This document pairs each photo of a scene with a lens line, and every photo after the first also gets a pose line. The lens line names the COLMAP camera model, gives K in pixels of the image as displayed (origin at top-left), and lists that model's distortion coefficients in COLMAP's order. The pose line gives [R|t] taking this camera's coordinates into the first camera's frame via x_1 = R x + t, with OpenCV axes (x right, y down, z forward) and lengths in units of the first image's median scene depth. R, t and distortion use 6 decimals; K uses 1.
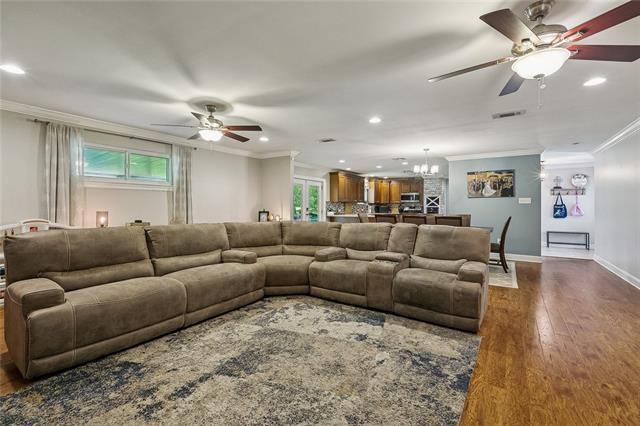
lens RADIAL K [[289.5, 0, 313.8], [0, 289.5, 204.6], [0, 0, 1]] dist [-0.000436, -0.000960]
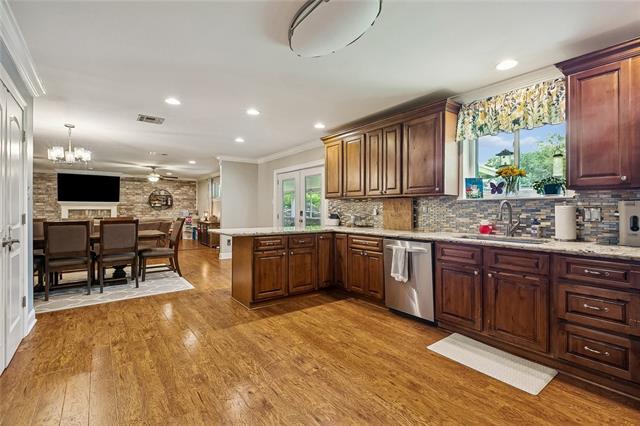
lens RADIAL K [[289.5, 0, 324.5], [0, 289.5, 207.1], [0, 0, 1]] dist [-0.000436, -0.000960]
pose [[-0.302039, -0.011302, -0.953228, 0.789526], [0.004022, 0.999906, -0.013130, 0.015064], [0.953287, -0.007800, -0.301965, 1.638636]]
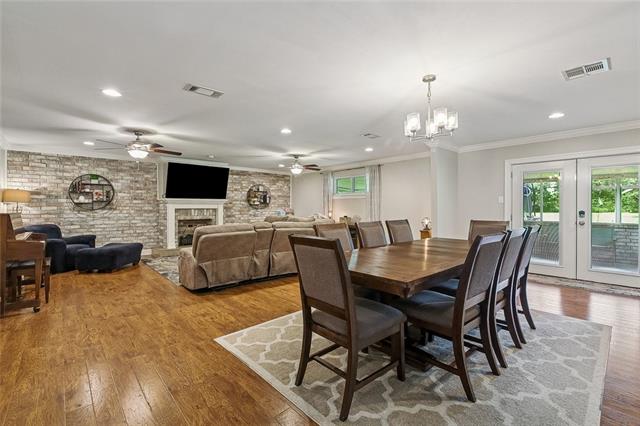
lens RADIAL K [[289.5, 0, 321.4], [0, 289.5, 209.3], [0, 0, 1]] dist [-0.000436, -0.000960]
pose [[-0.229632, 0.002695, -0.973274, 0.789216], [0.004355, 0.999989, 0.001742, 0.007041], [0.973268, -0.003839, -0.229641, 0.859307]]
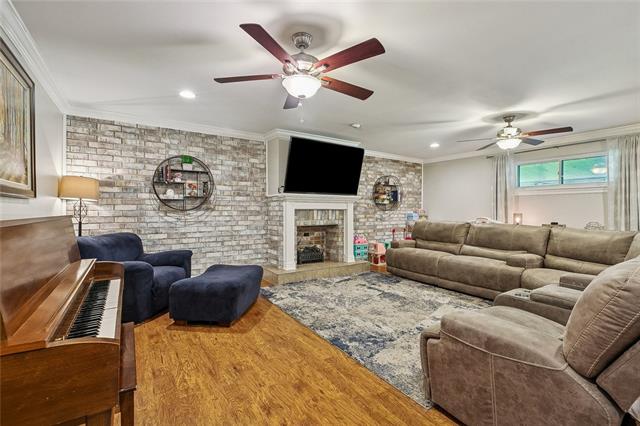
lens RADIAL K [[289.5, 0, 323.1], [0, 289.5, 212.9], [0, 0, 1]] dist [-0.000436, -0.000960]
pose [[-0.370218, 0.007842, -0.928912, 0.495501], [-0.000751, 0.999962, 0.008741, 0.006917], [0.928944, 0.003934, -0.370198, 0.403316]]
